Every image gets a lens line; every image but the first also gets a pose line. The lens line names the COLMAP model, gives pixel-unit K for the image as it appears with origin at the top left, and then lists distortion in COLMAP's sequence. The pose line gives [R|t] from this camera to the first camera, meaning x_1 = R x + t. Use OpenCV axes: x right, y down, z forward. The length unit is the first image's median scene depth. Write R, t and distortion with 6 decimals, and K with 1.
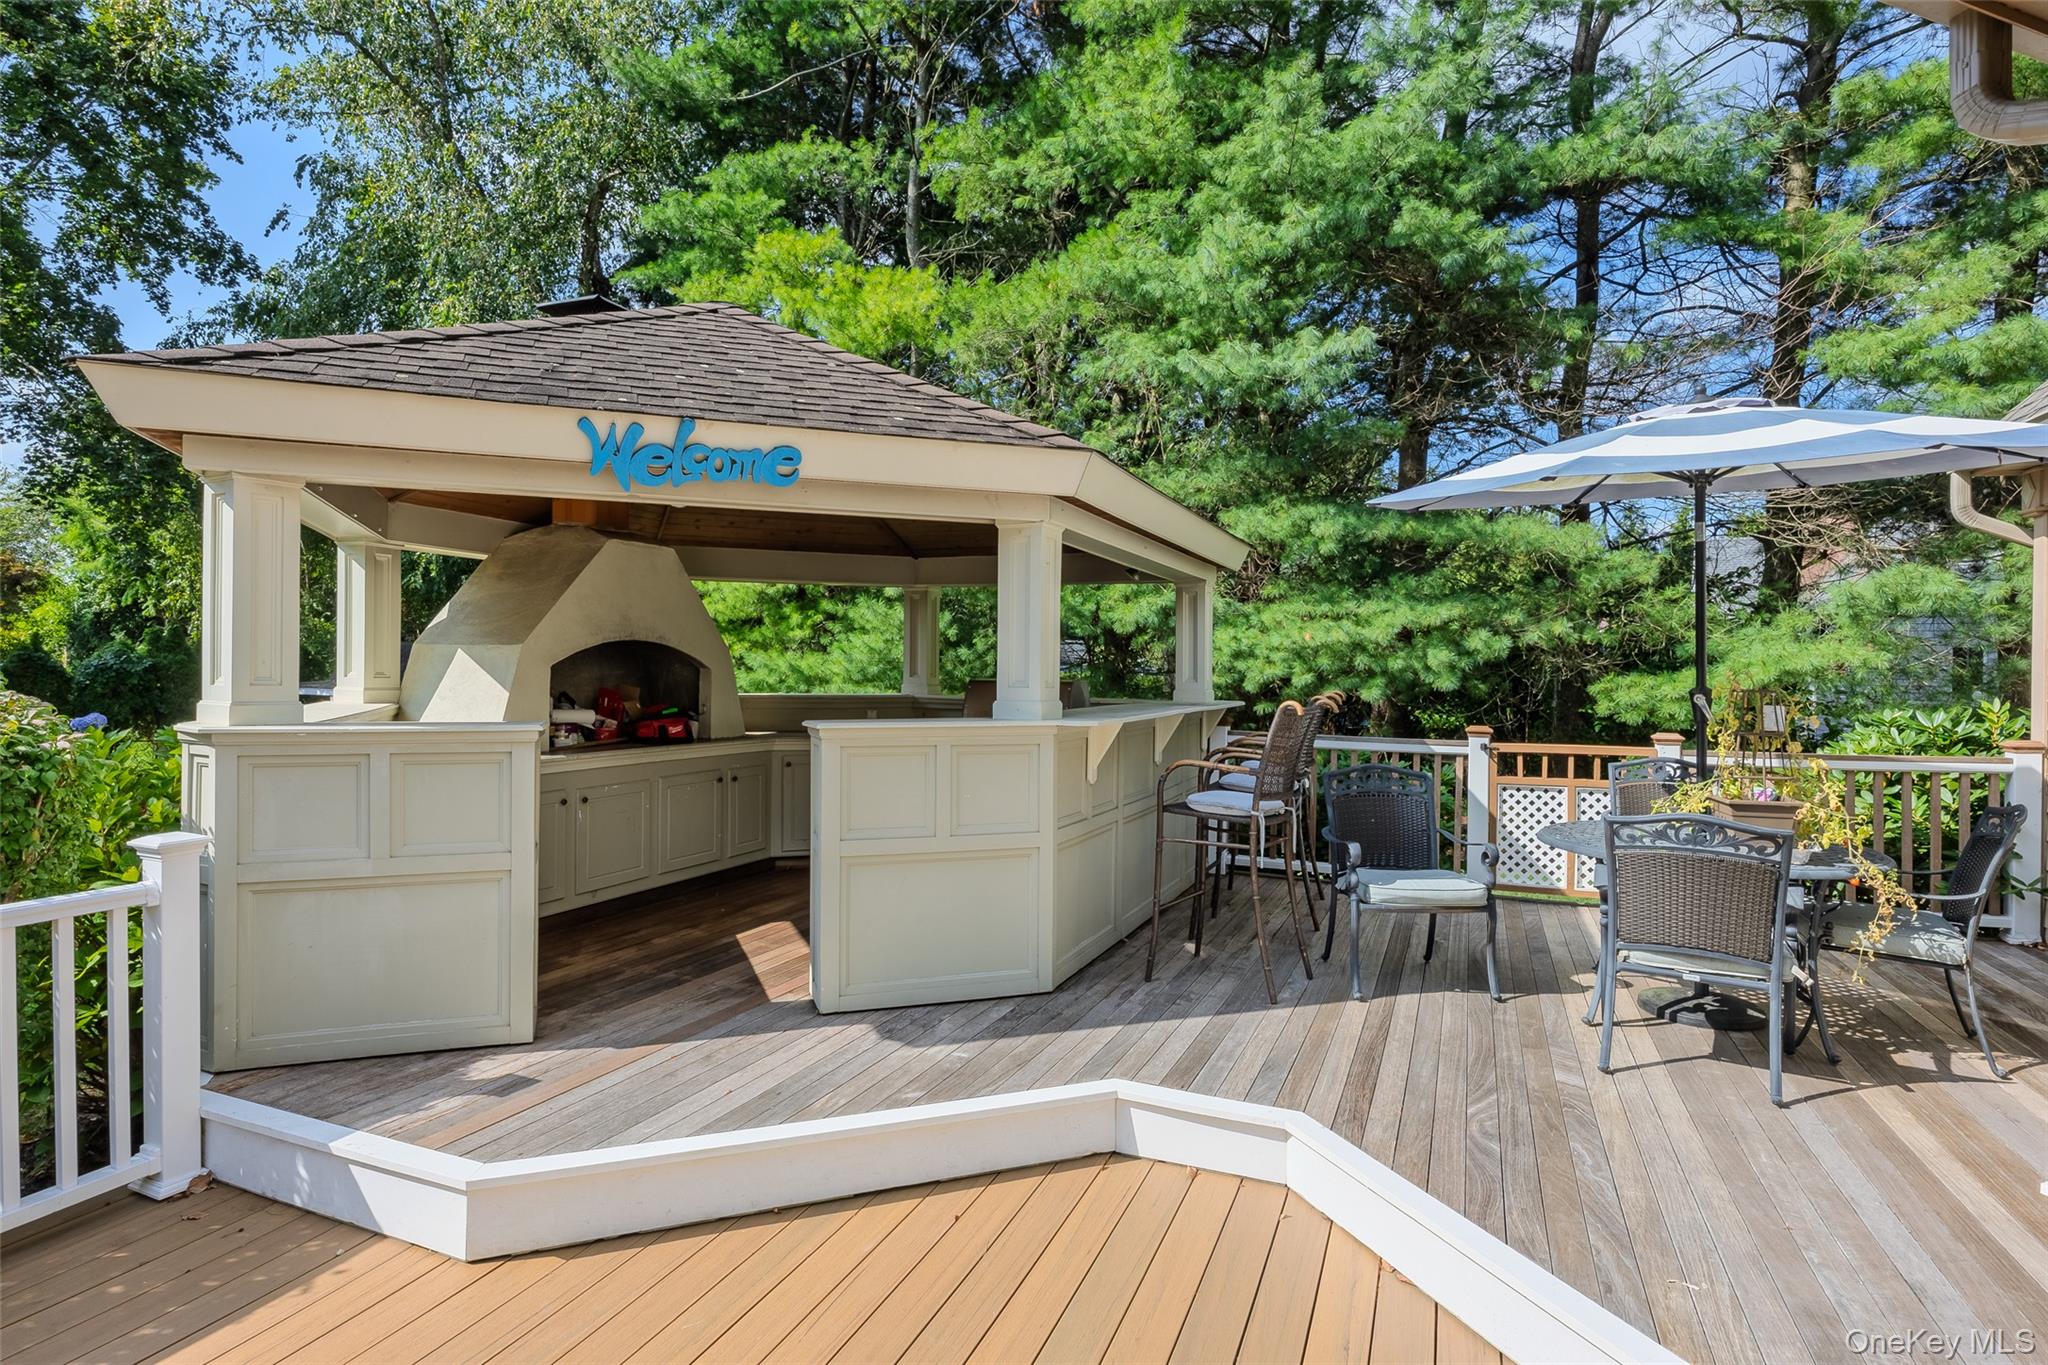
lens RADIAL K [[1031.9, 0, 1026.8], [0, 1031.9, 677.9], [0, 0, 1]] dist [-0.001763, -0.000198]
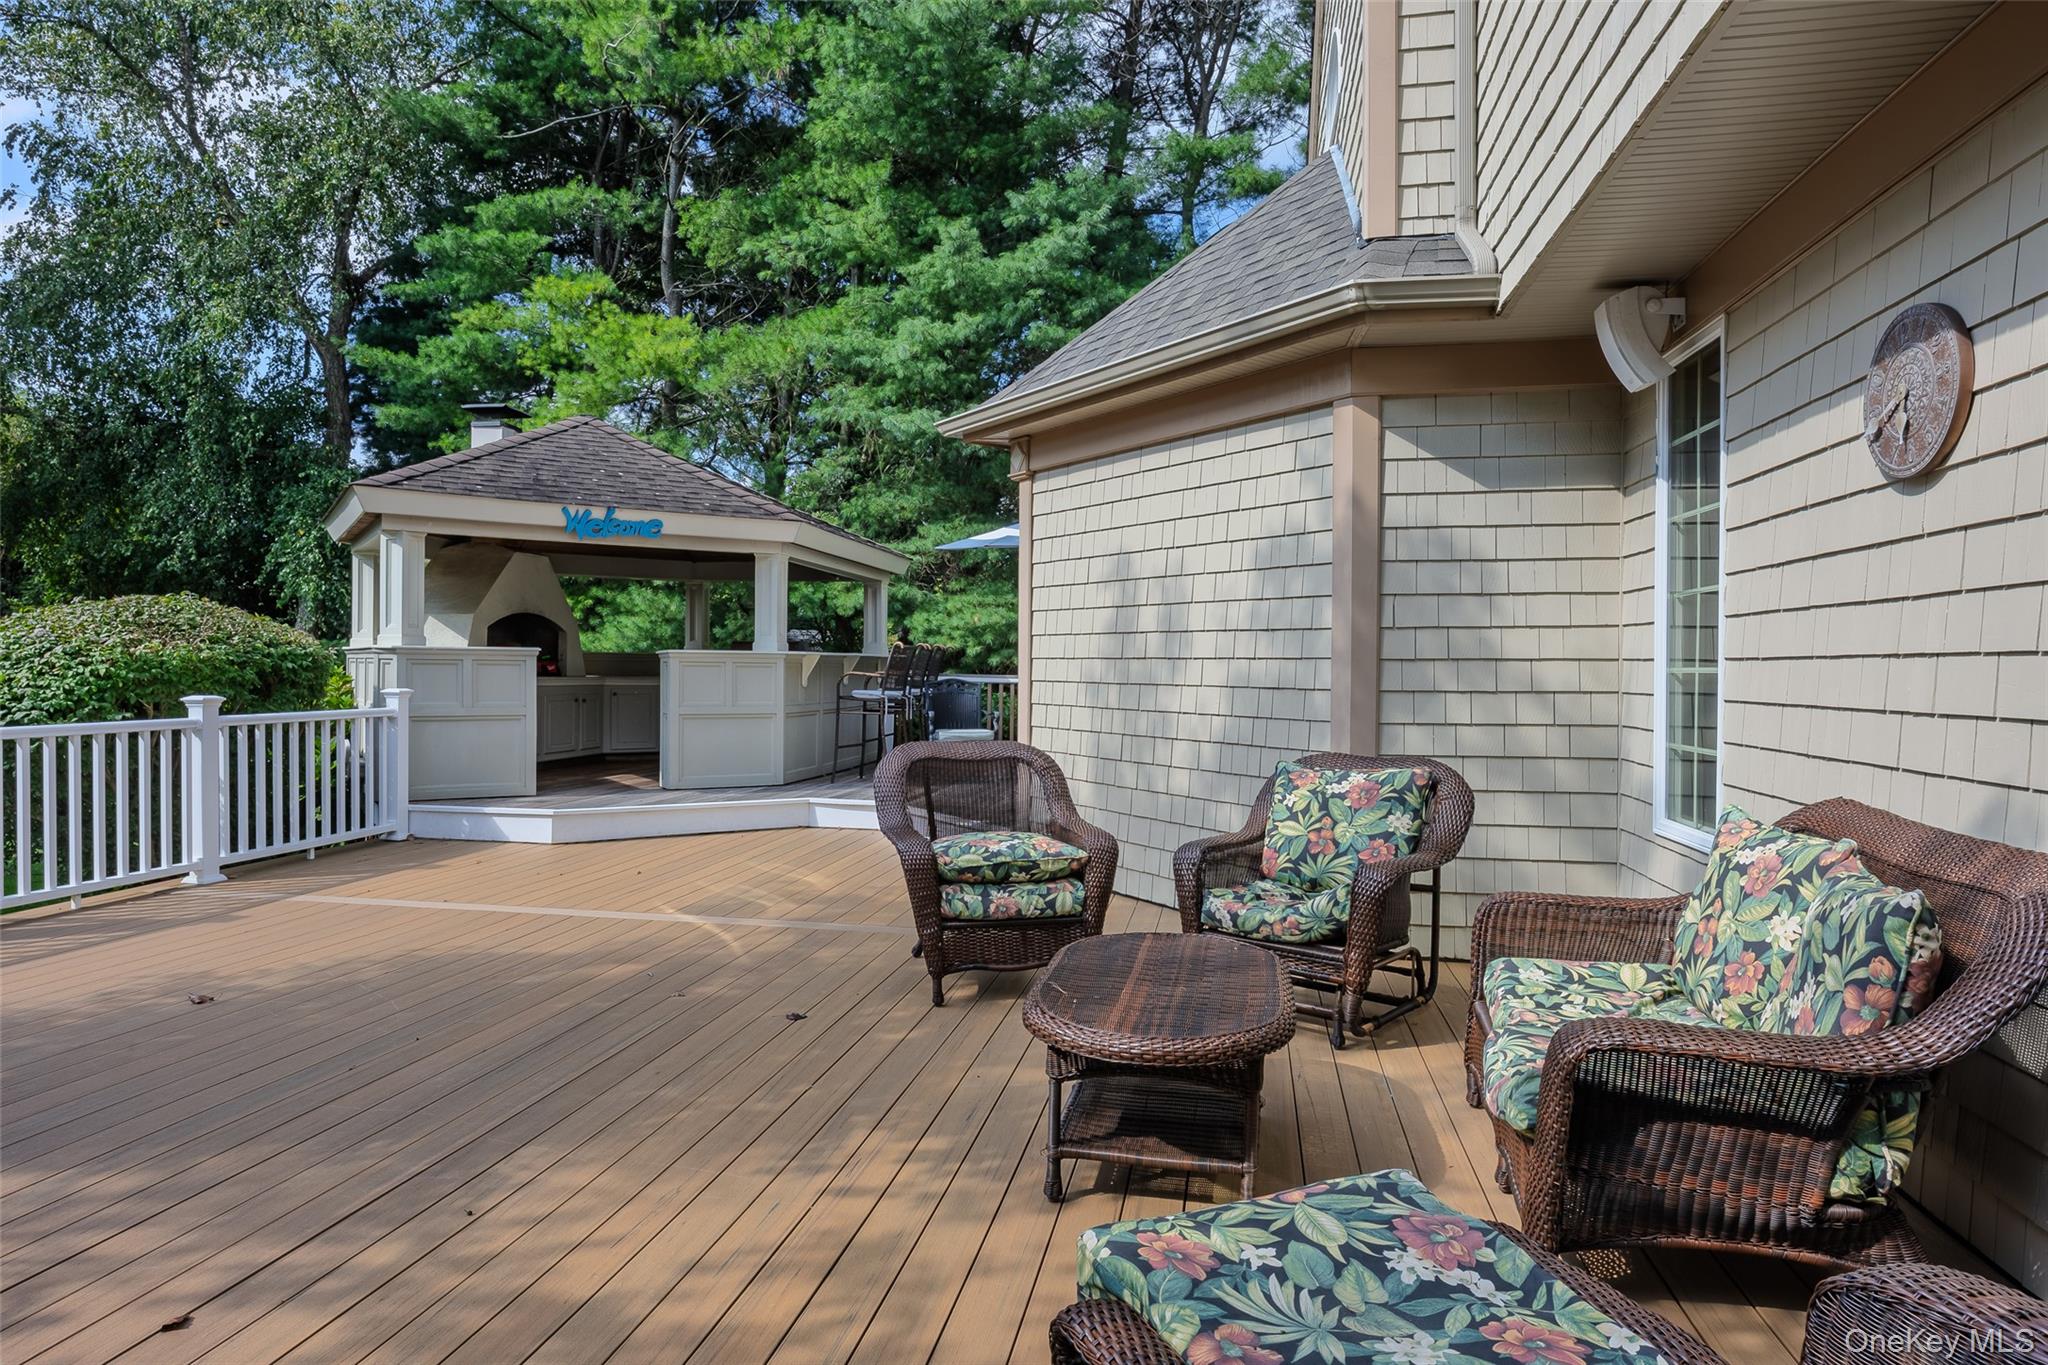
lens RADIAL K [[1200.5, 0, 1024.5], [0, 1200.5, 677.6], [0, 0, 1]] dist [-0.003242, -0.001005]
pose [[0.977940, -0.001966, 0.208875, -0.001665], [0.002155, 0.999997, -0.000677, 0.036481], [-0.208873, 0.001113, 0.977942, -0.543825]]
